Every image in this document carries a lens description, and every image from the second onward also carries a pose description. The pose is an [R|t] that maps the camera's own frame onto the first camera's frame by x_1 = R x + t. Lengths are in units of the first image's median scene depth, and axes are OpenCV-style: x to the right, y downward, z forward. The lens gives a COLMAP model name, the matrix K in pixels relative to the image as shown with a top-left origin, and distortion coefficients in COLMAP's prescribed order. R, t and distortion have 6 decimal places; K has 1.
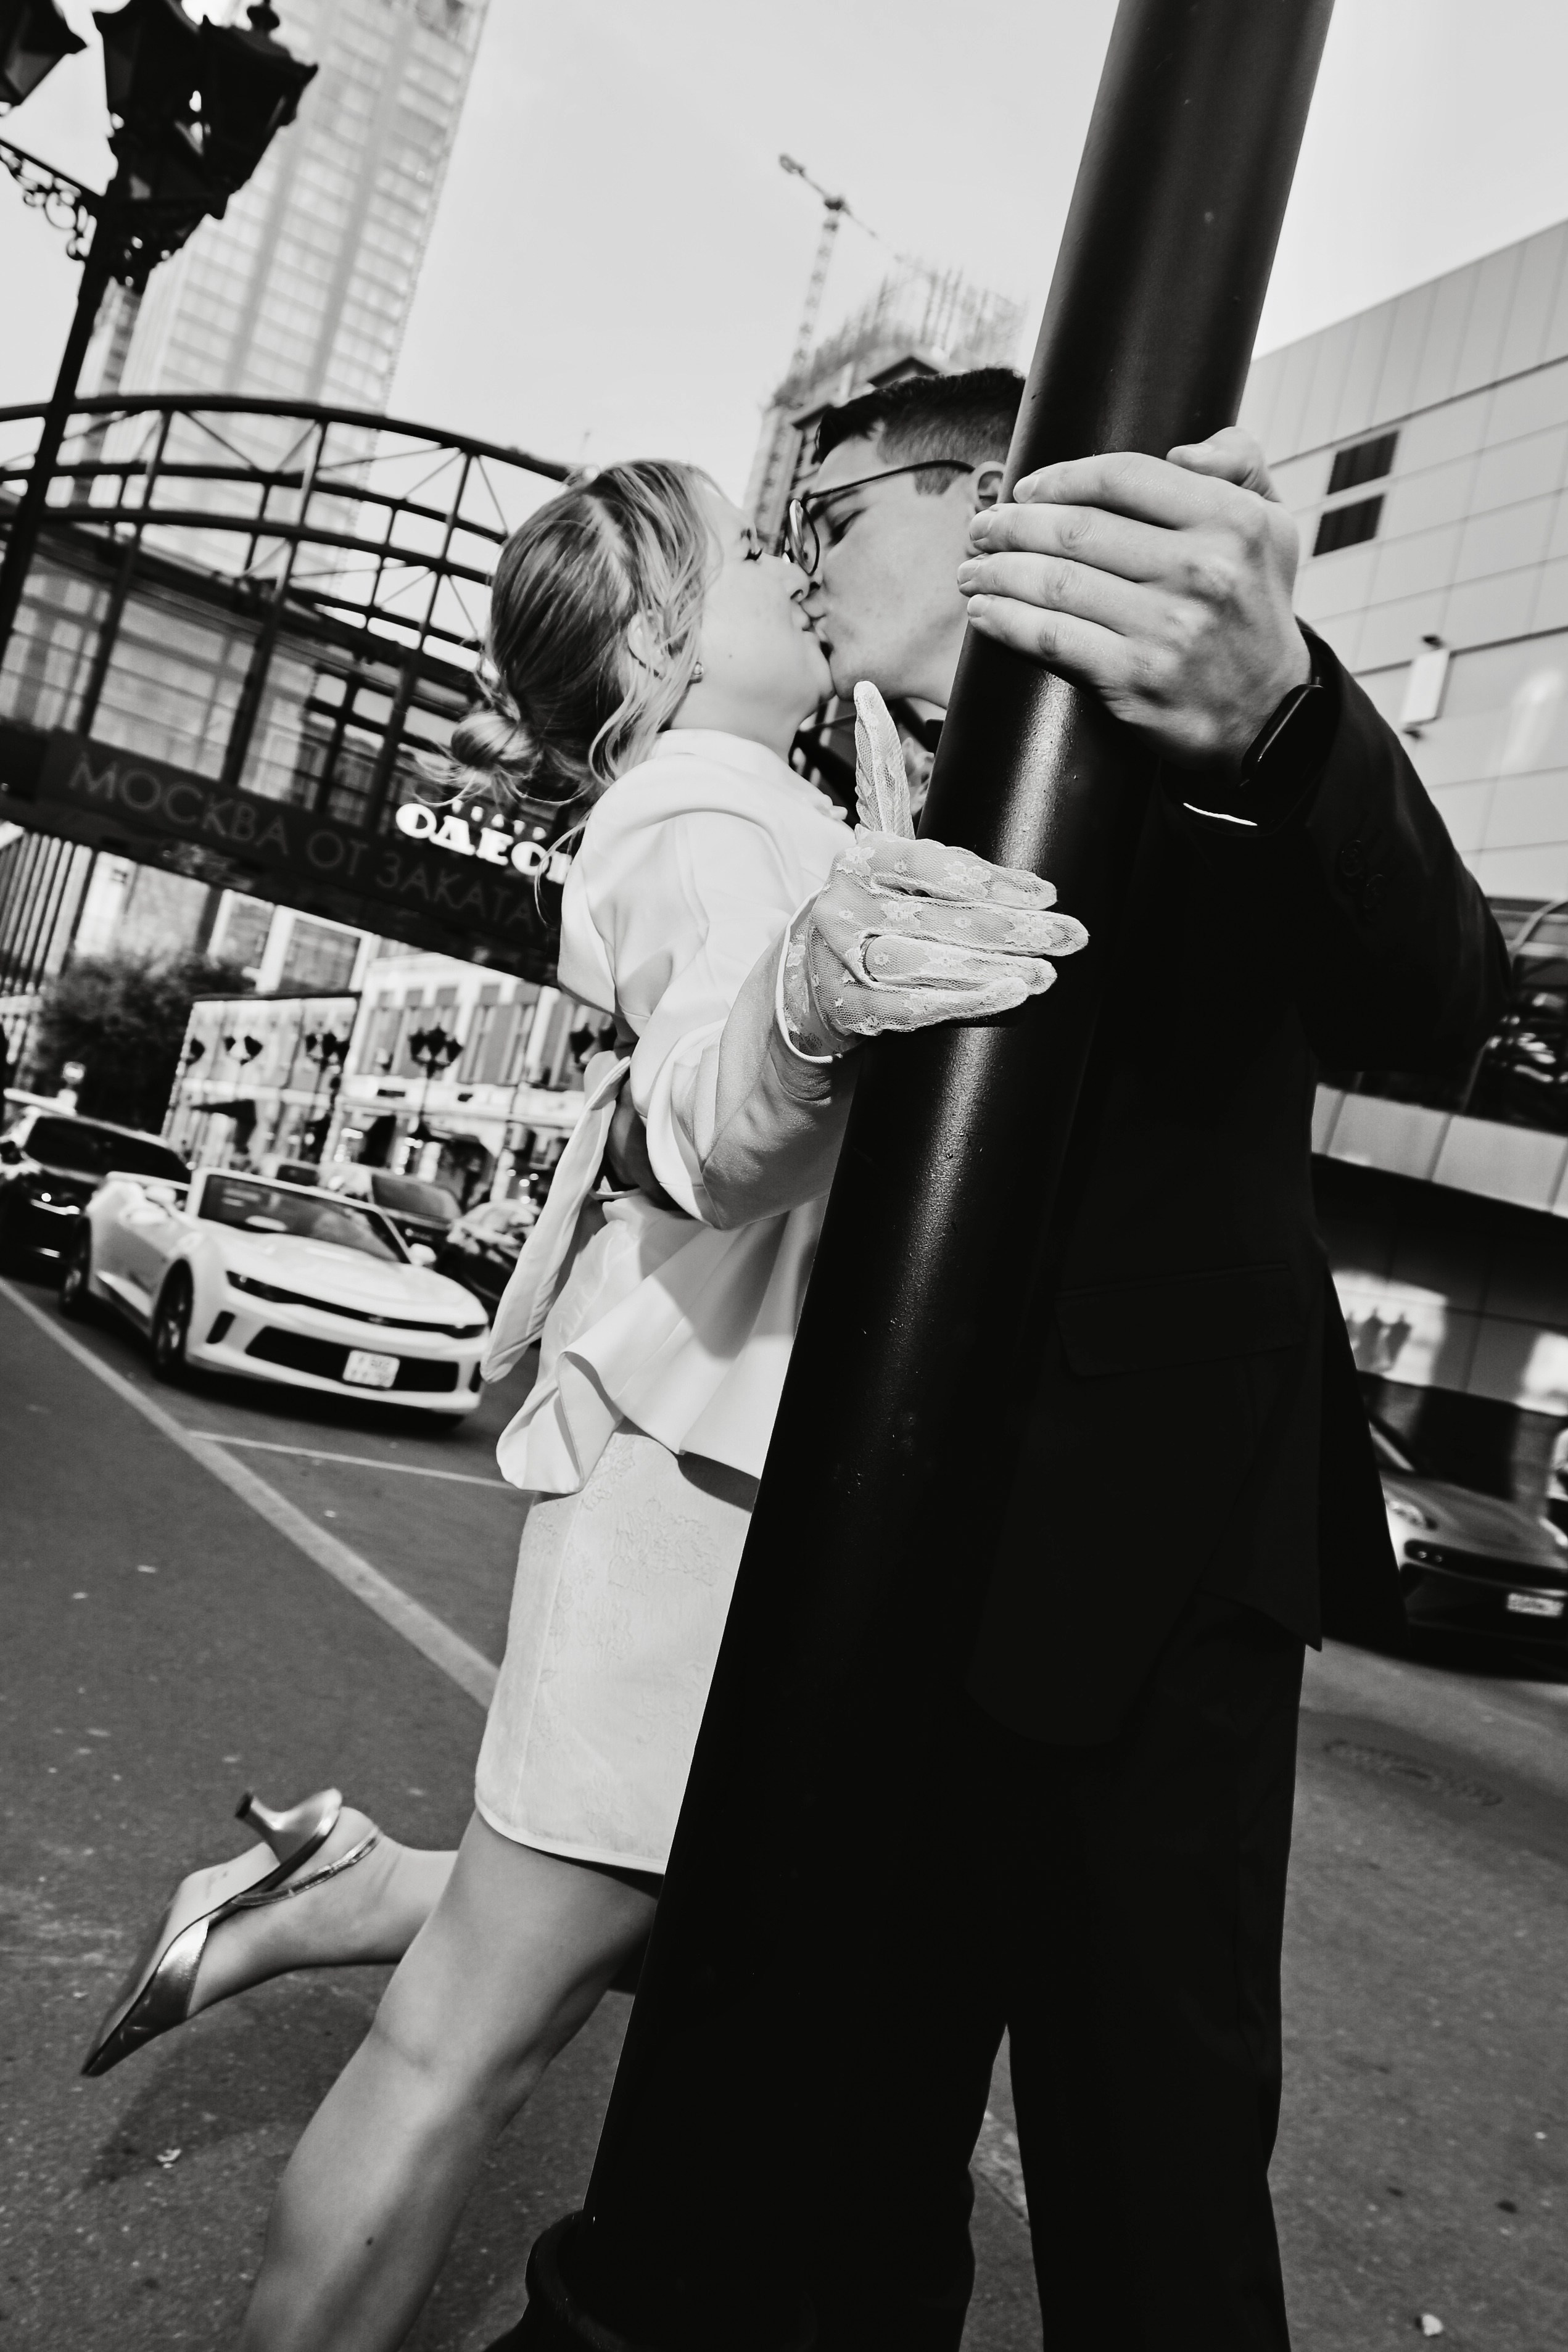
lens RADIAL K [[1691.5, 0, 737.3], [0, 1691.5, 1129.5], [0, 0, 1]] dist [0.008316, 0.009640]
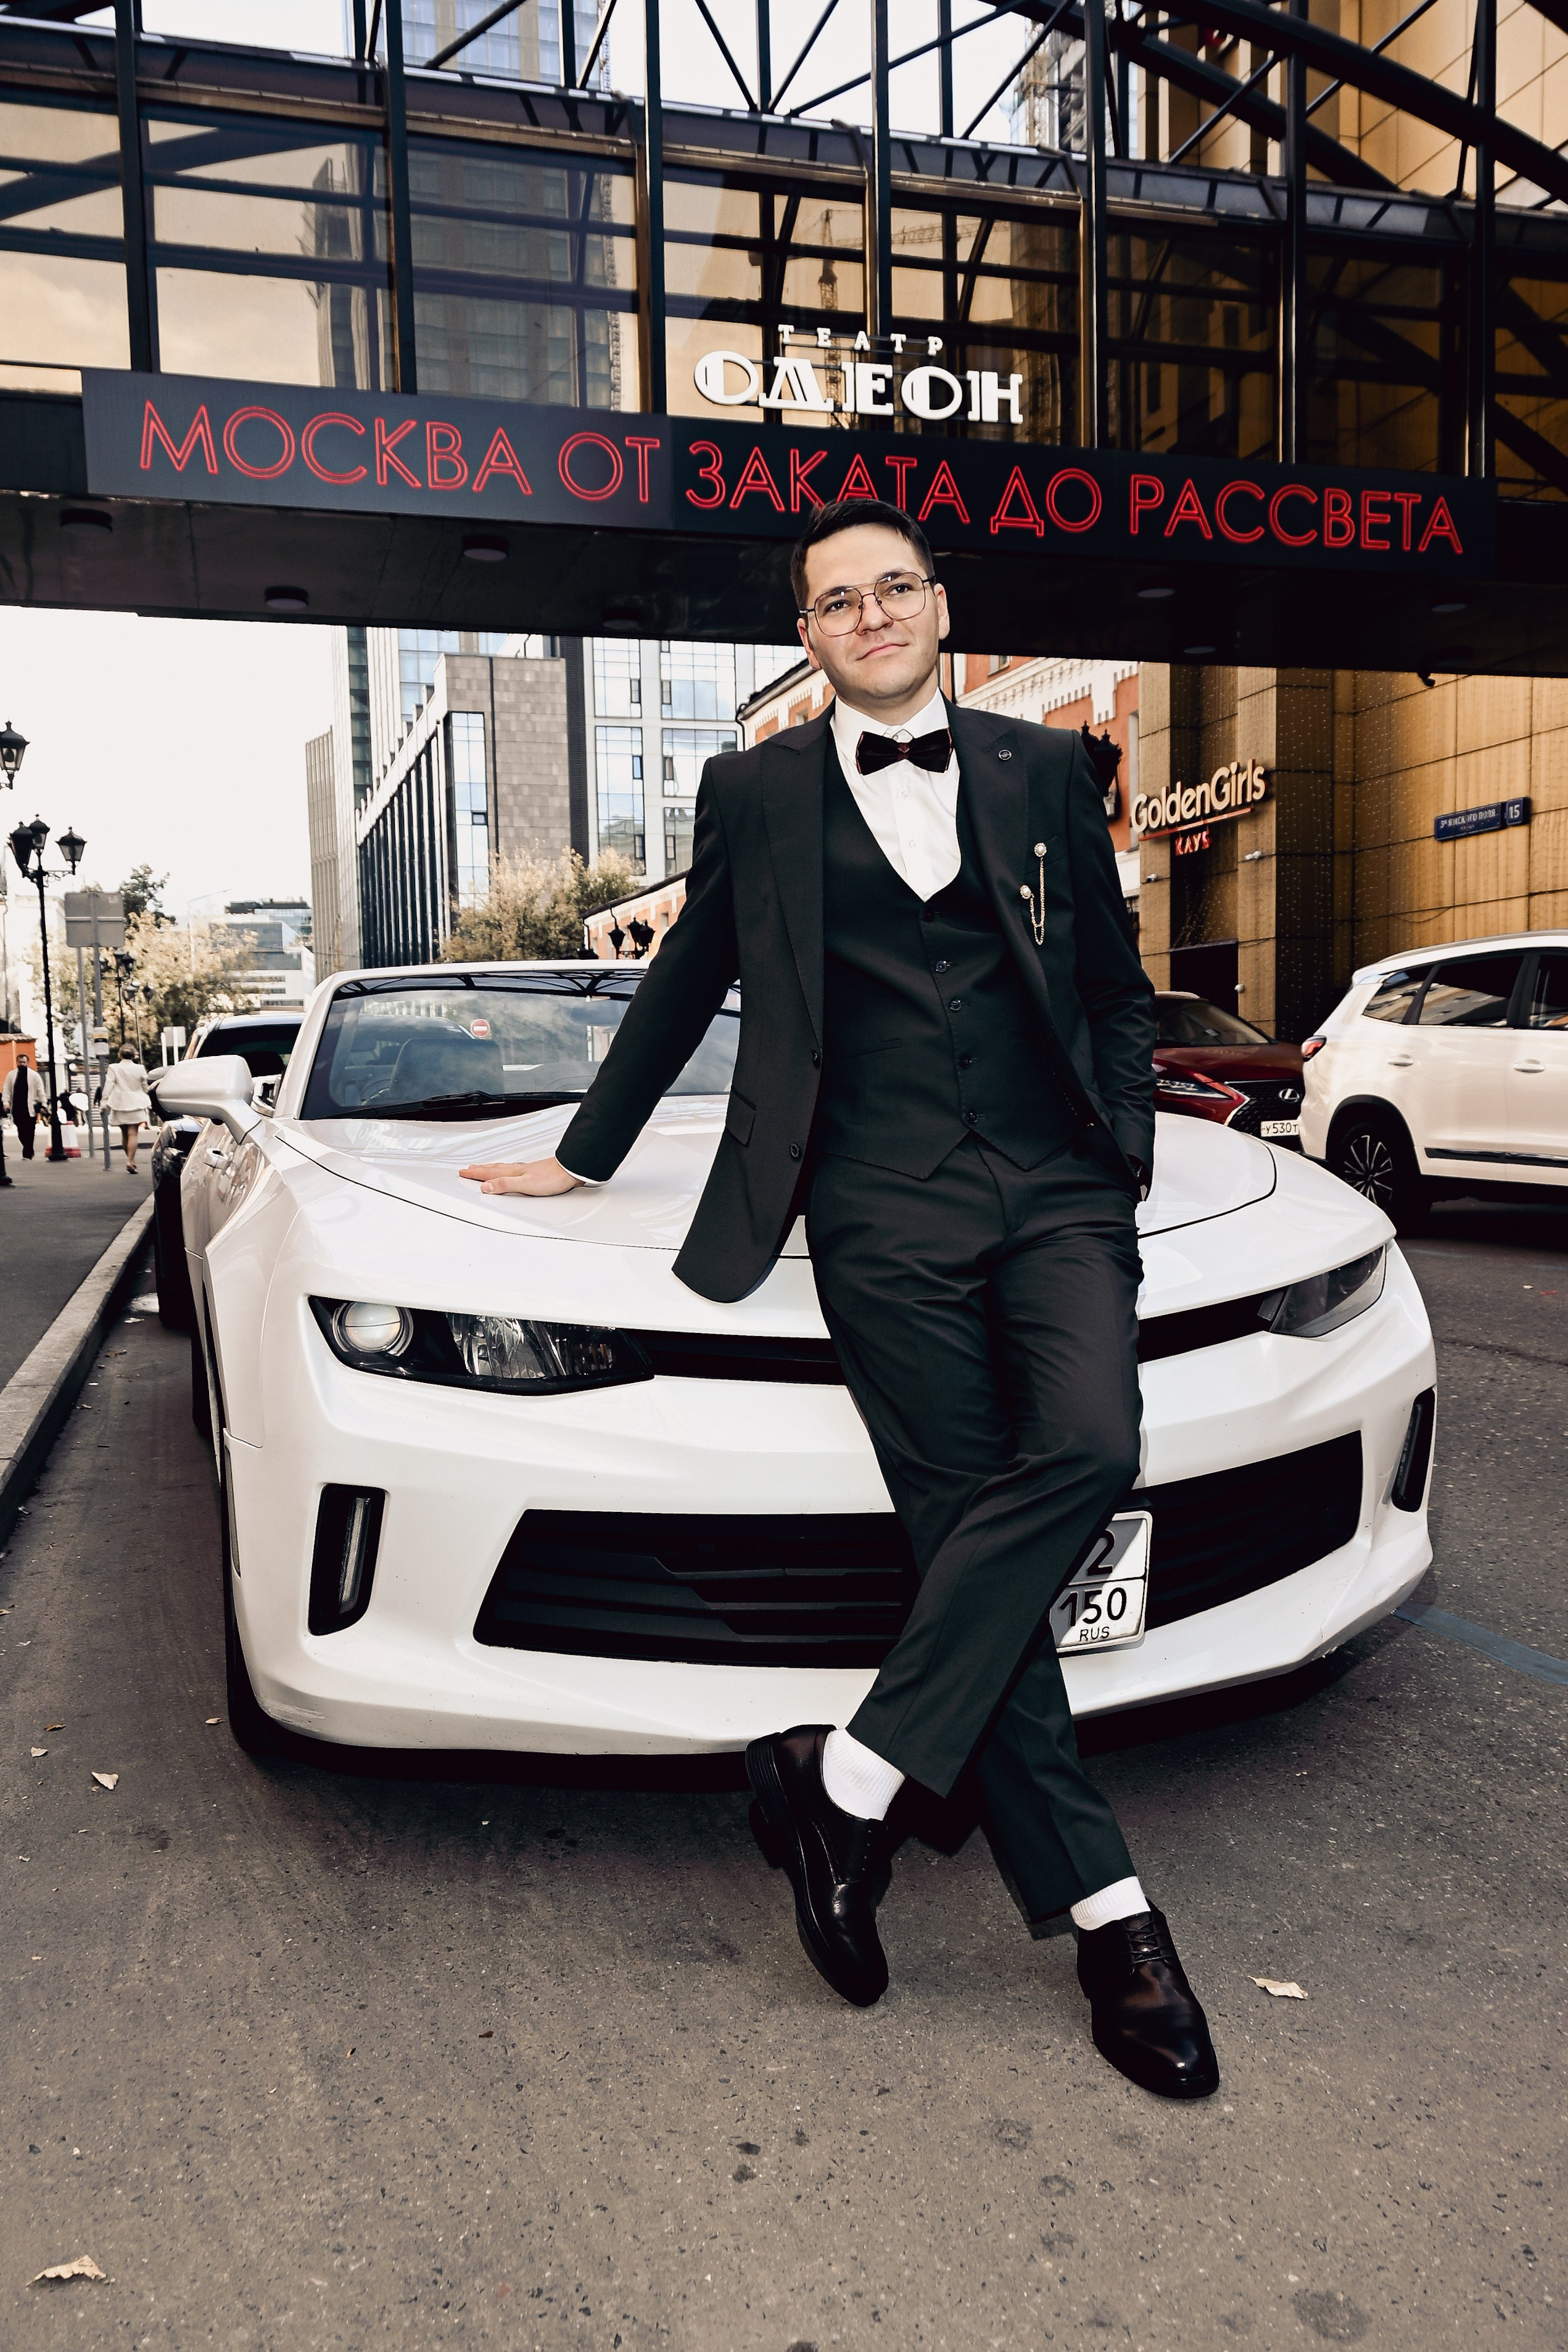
lens RADIAL K [[1755.5, 0, 784.0], [0, 1755.5, 1176.0], [0, 0, 1]] dist [-0.000259, 0.002259]
pose [[0.942984, -0.229588, -0.240980, -0.103042], [0.256082, 0.962941, 0.084658, 0.035845], [0.212613, -0.141542, 0.966831, 0.449079]]
